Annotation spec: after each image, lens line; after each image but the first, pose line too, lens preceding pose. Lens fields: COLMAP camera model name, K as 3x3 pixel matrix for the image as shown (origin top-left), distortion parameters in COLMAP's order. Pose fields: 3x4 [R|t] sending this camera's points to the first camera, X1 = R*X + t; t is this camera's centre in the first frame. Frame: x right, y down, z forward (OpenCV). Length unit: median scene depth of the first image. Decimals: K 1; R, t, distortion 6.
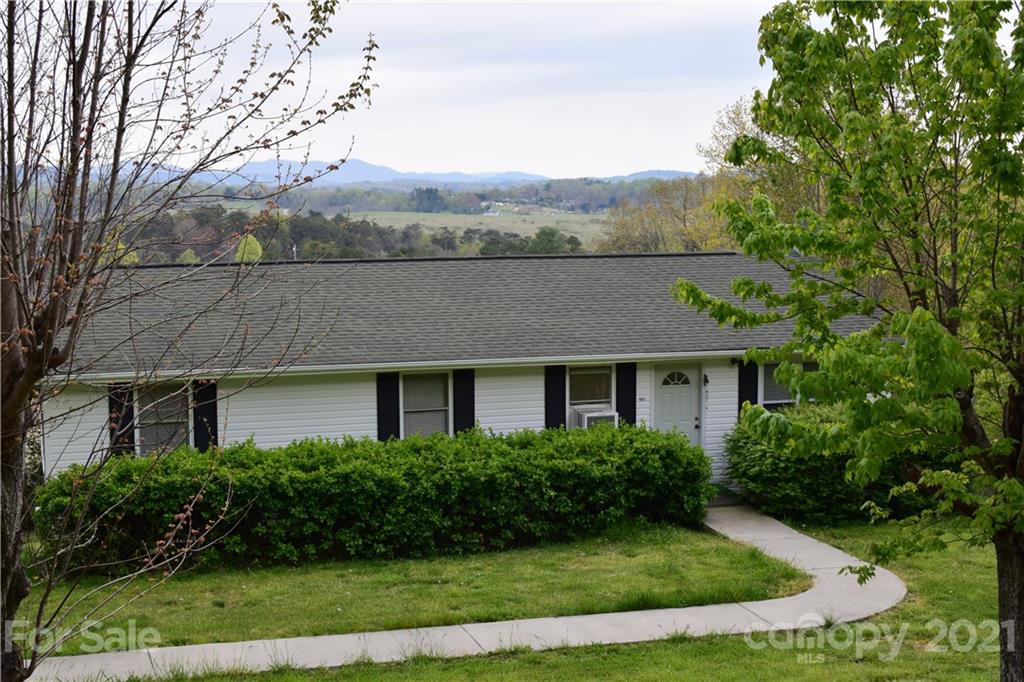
lens RADIAL K [[1413.0, 0, 512.0], [0, 1413.0, 341.0], [0, 0, 1]] dist [-0.023341, -0.008162]
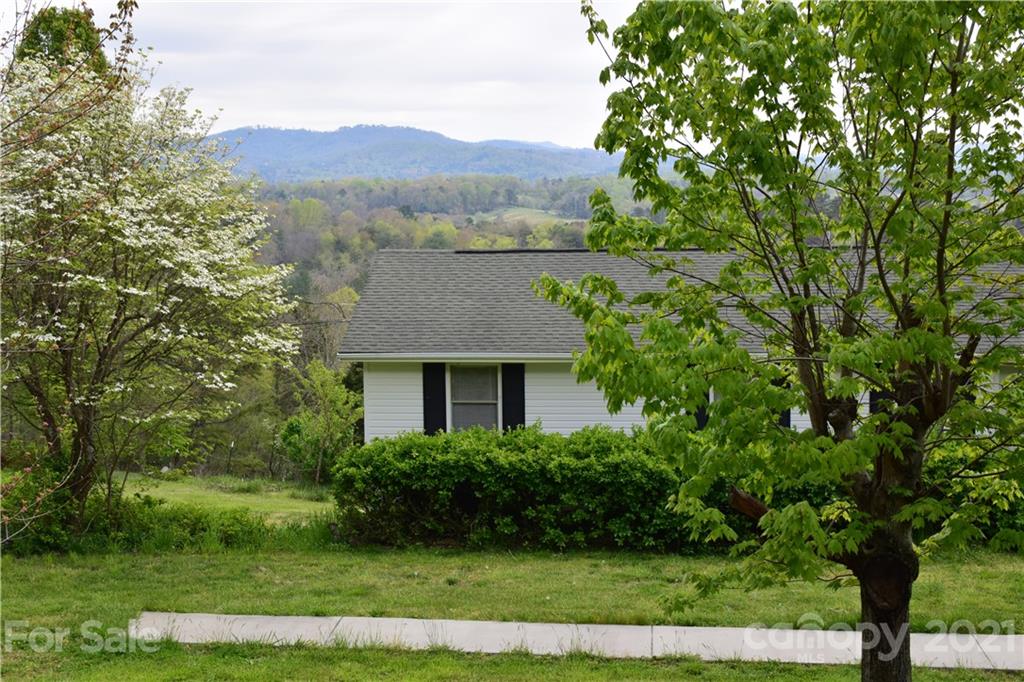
lens RADIAL K [[1413.0, 0, 512.0], [0, 1413.0, 341.0], [0, 0, 1]] dist [-0.023341, -0.008162]
pose [[0.935184, 0.035779, -0.352351, 0.190765], [-0.032266, 0.999354, 0.015838, -0.006764], [0.352690, -0.003443, 0.935734, 0.051628]]
